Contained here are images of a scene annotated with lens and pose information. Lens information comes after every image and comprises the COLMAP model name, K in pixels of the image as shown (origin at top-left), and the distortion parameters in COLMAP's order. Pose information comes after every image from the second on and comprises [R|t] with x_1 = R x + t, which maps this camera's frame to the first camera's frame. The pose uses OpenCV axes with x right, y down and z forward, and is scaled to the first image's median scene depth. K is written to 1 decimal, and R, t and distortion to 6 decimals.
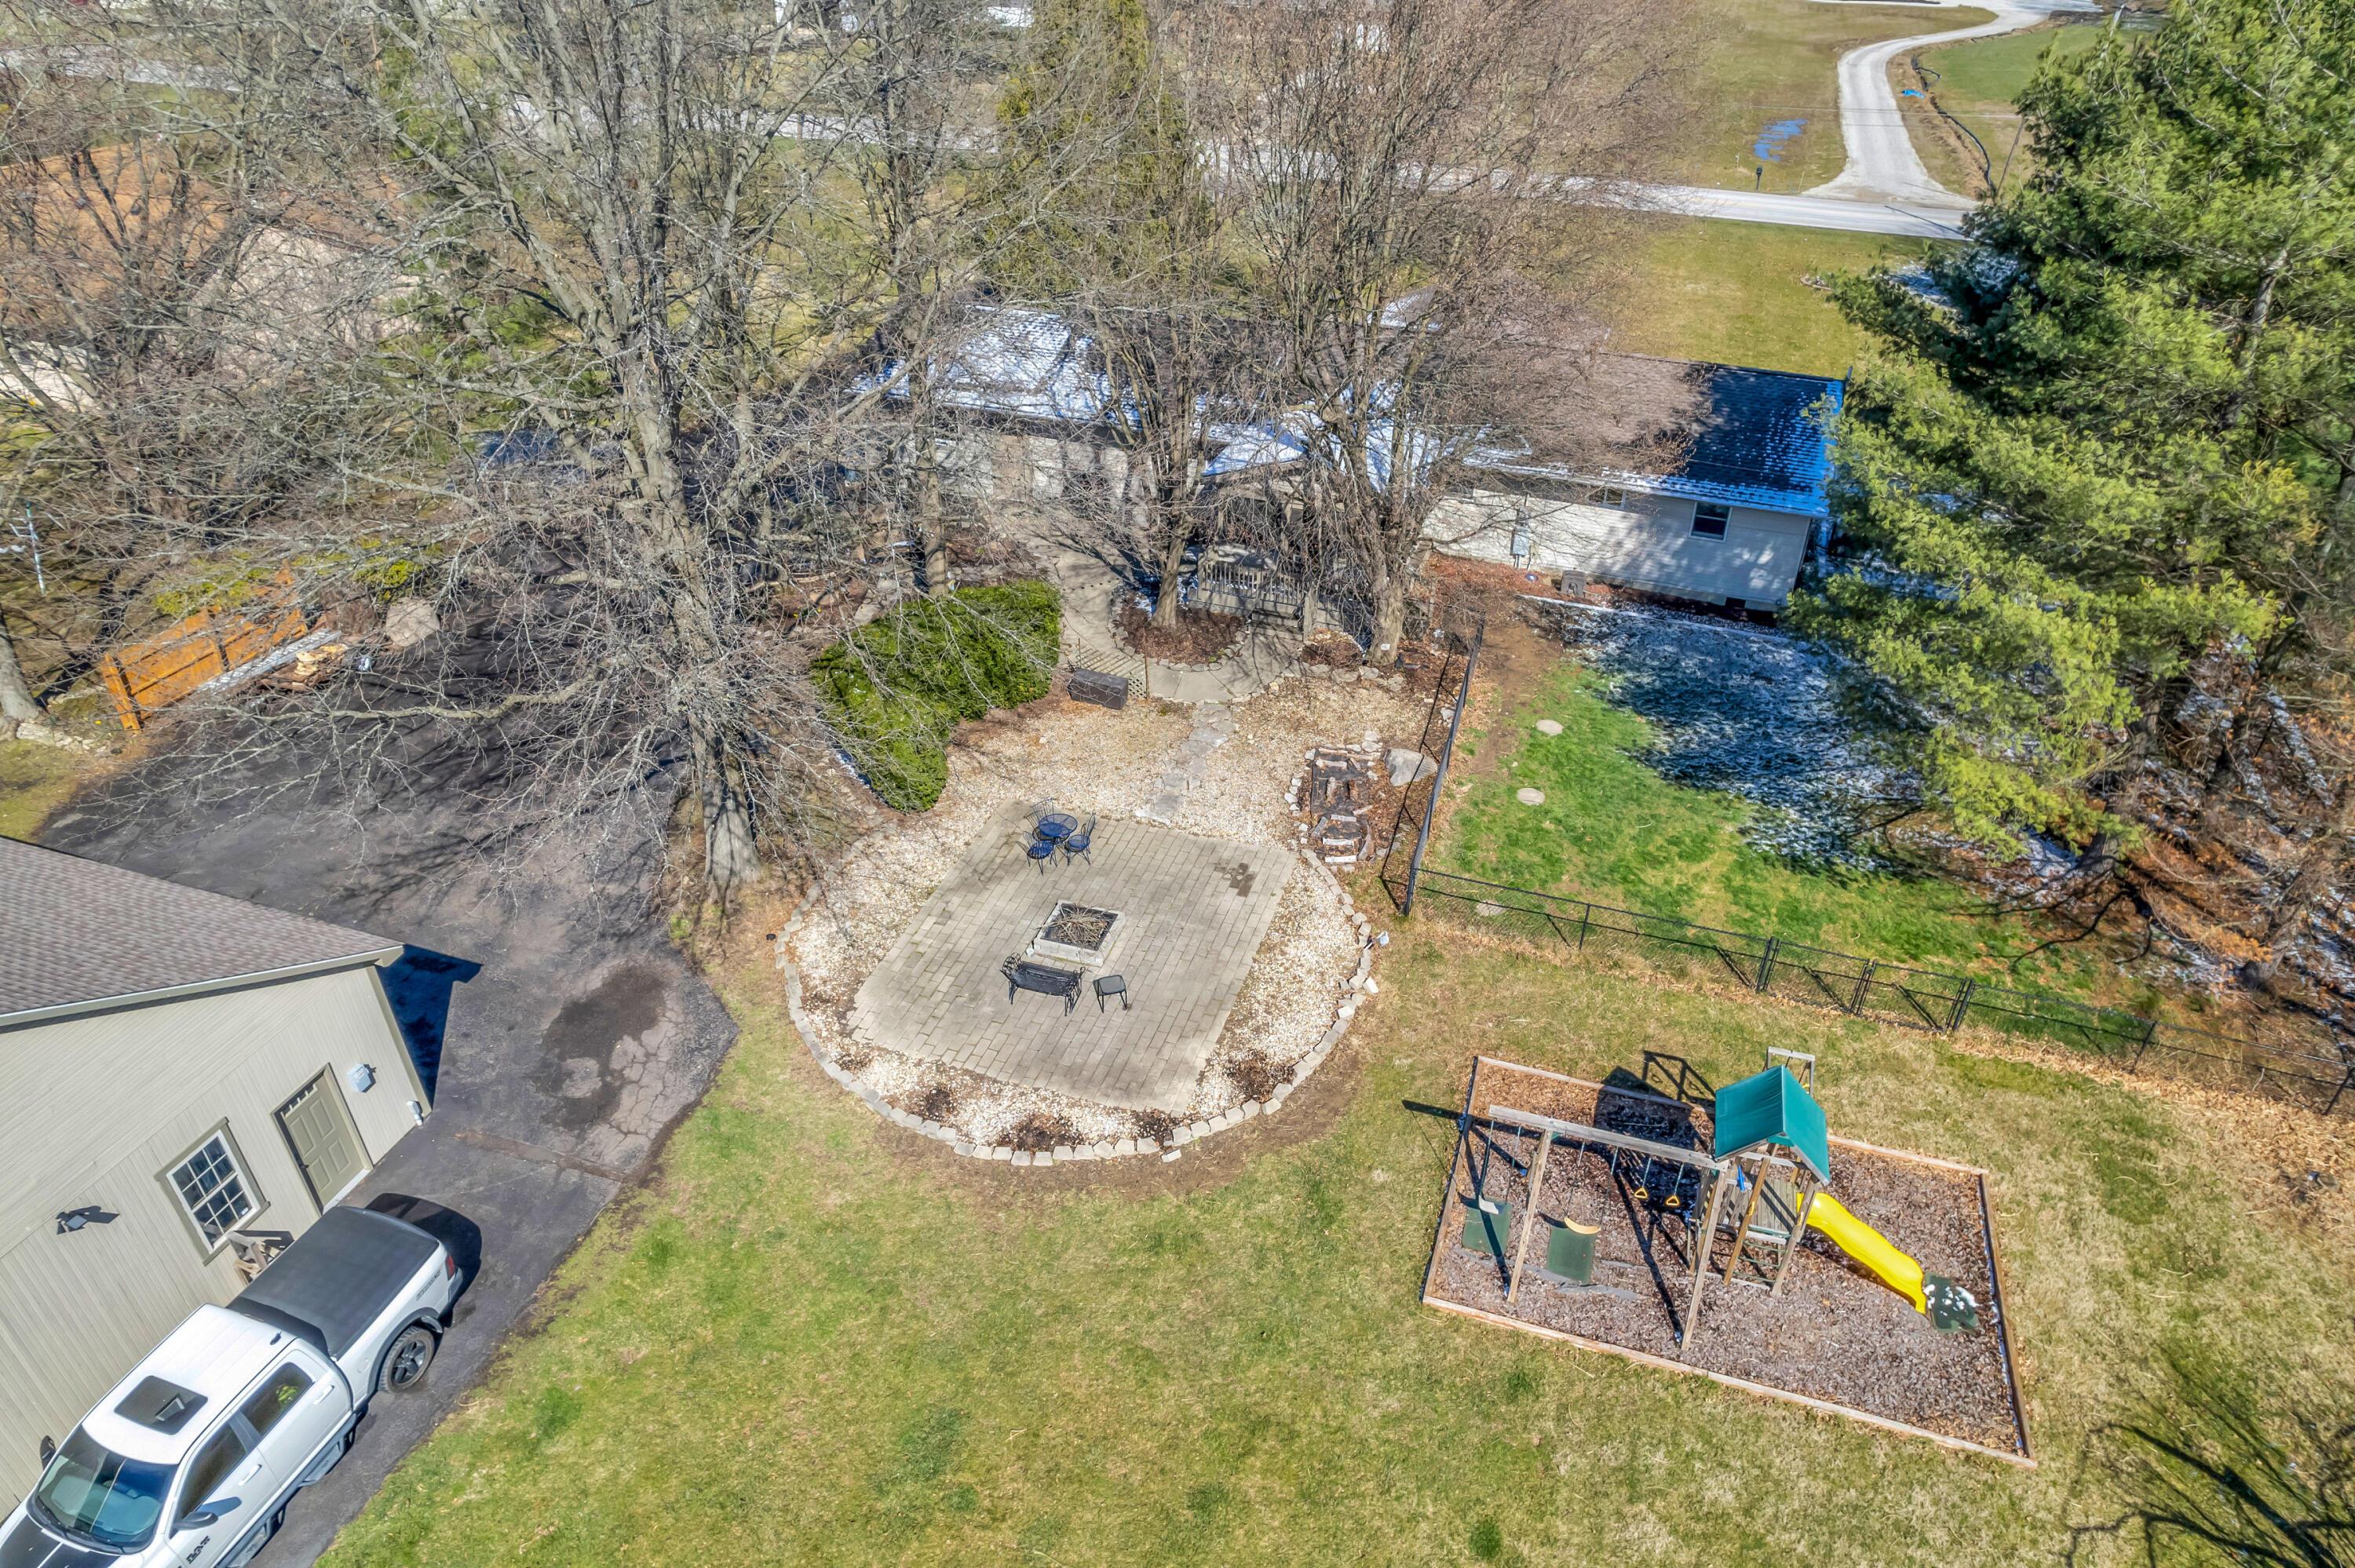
lens RADIAL K [[1514.9, 0, 1188.6], [0, 1514.9, 792.9], [0, 0, 1]] dist [-0.043559, 0.029795]
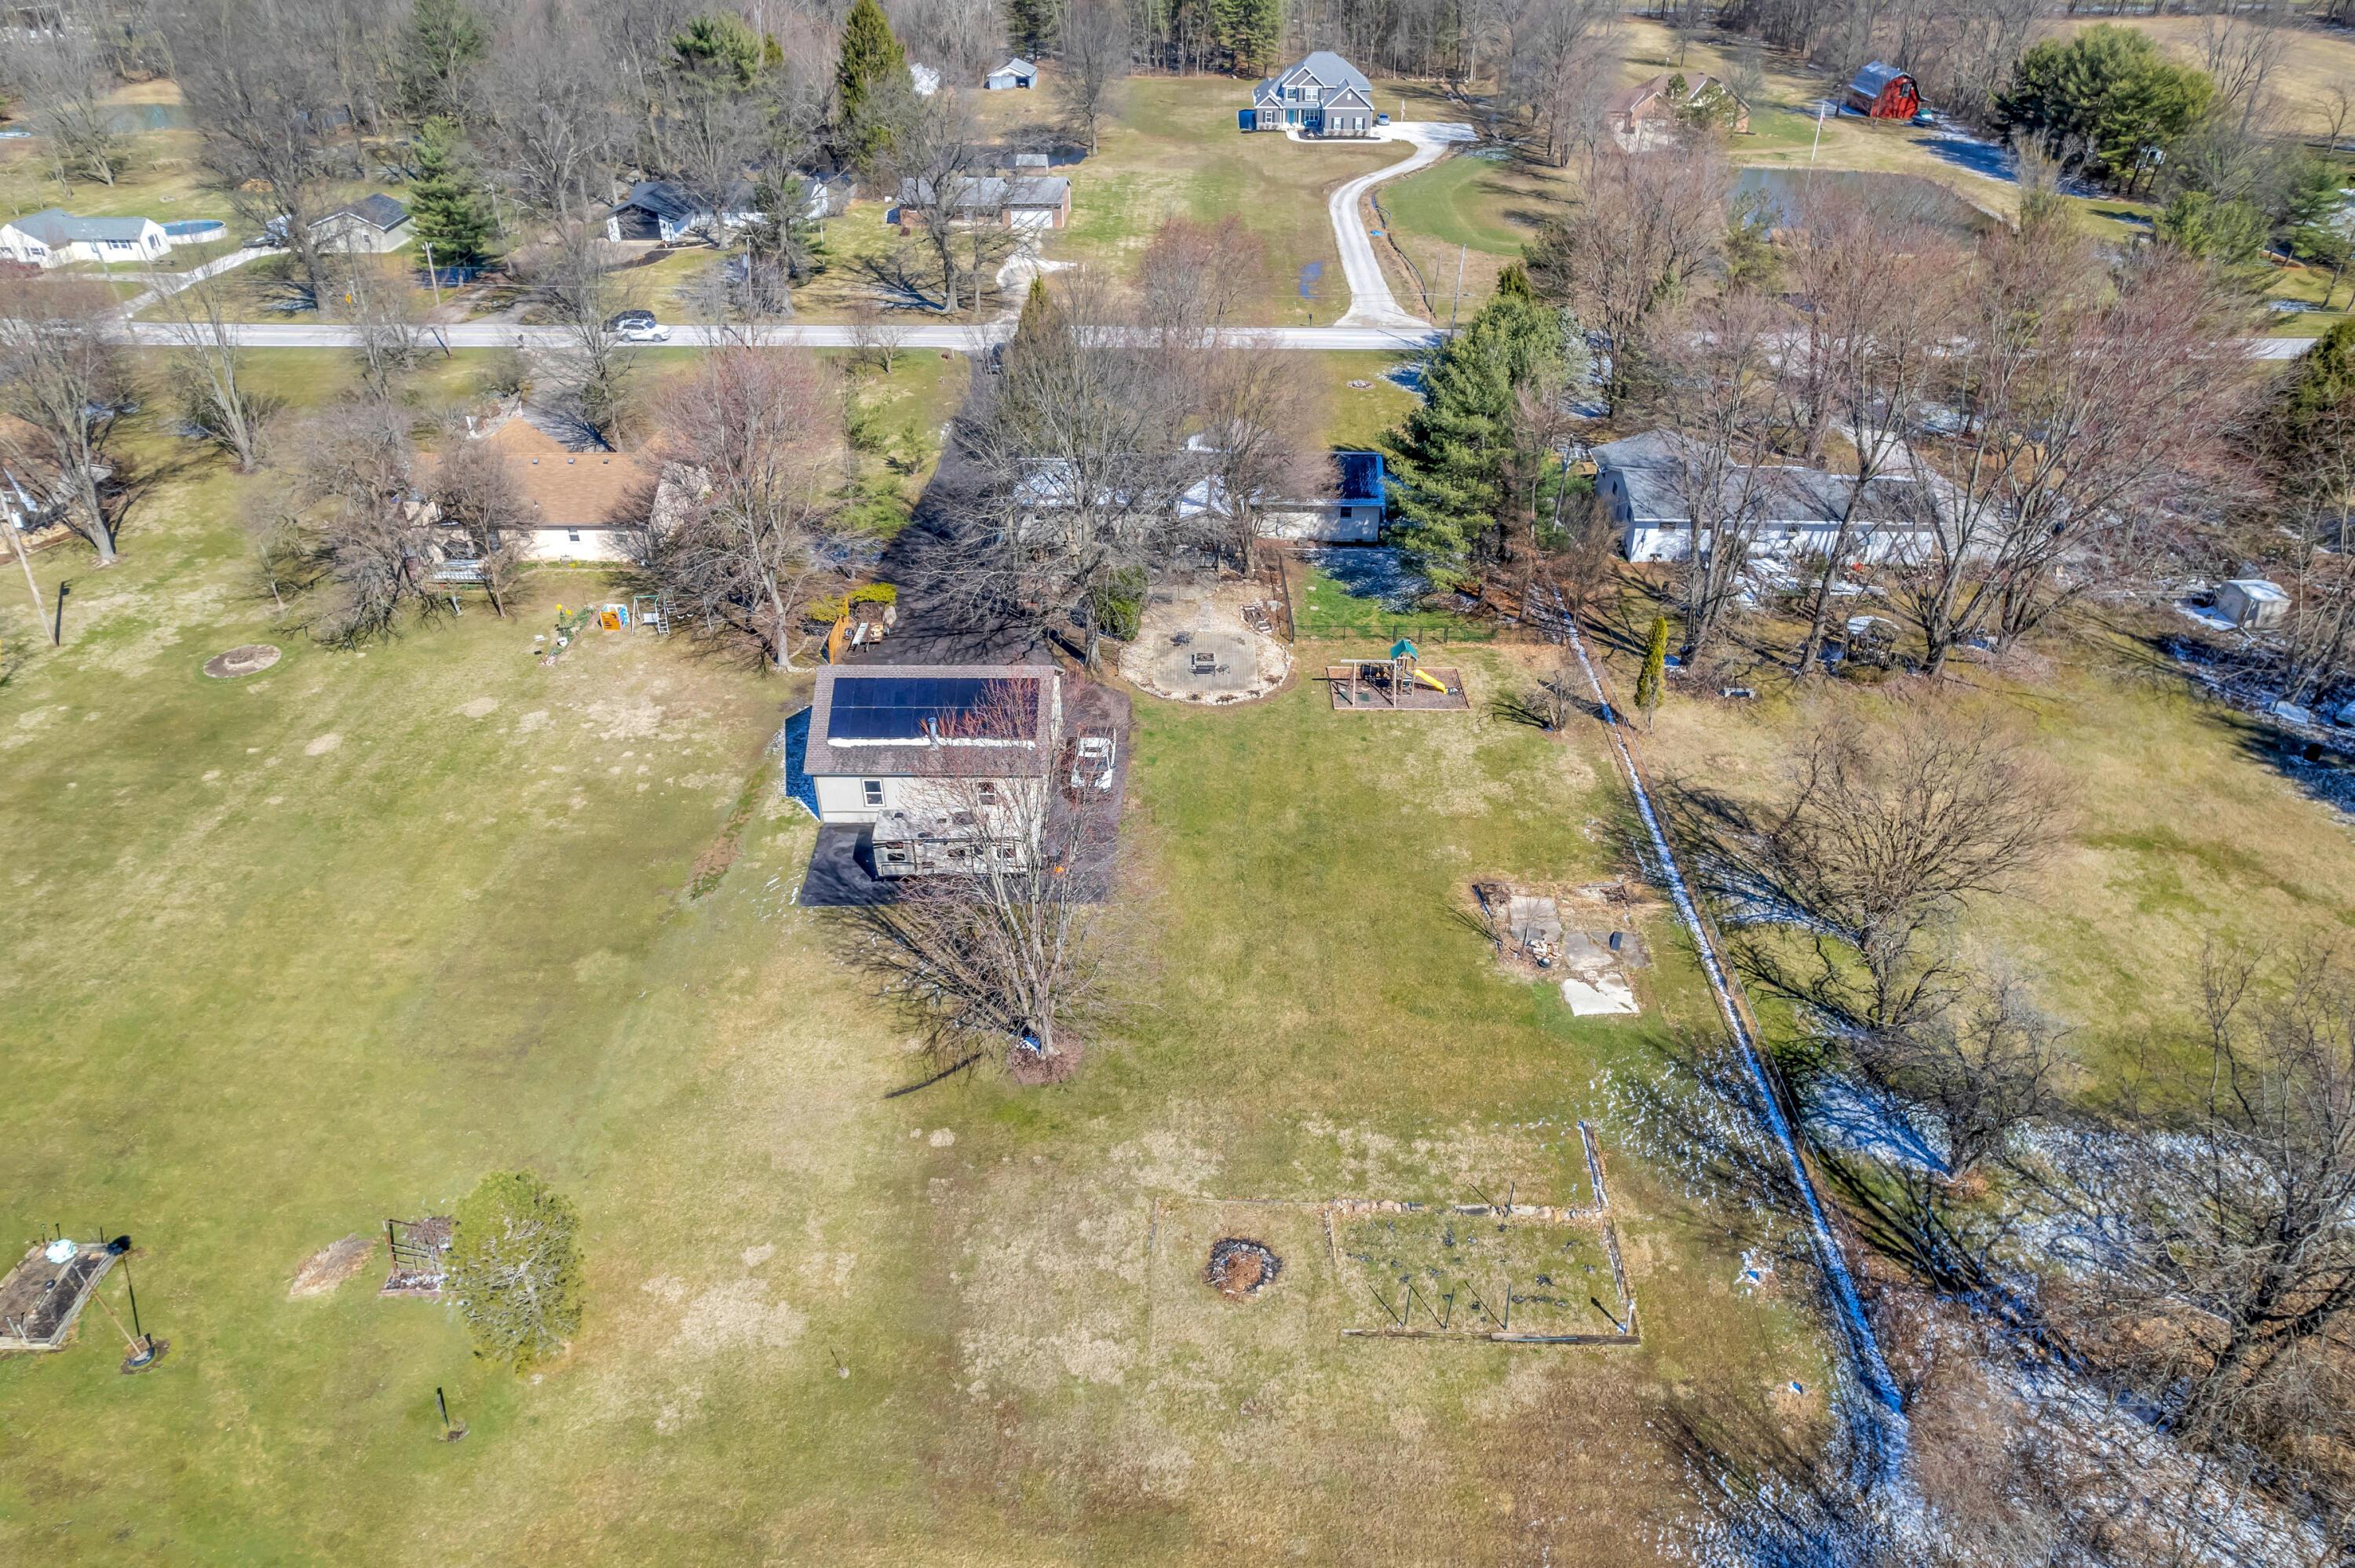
lens RADIAL K [[1514.9, 0, 1173.5], [0, 1514.9, 778.9], [0, 0, 1]] dist [-0.043559, 0.029795]
pose [[0.954150, -0.176147, 0.242013, -0.879155], [0.181194, 0.983446, 0.001425, 0.295030], [-0.238258, 0.042492, 0.970272, -1.969769]]
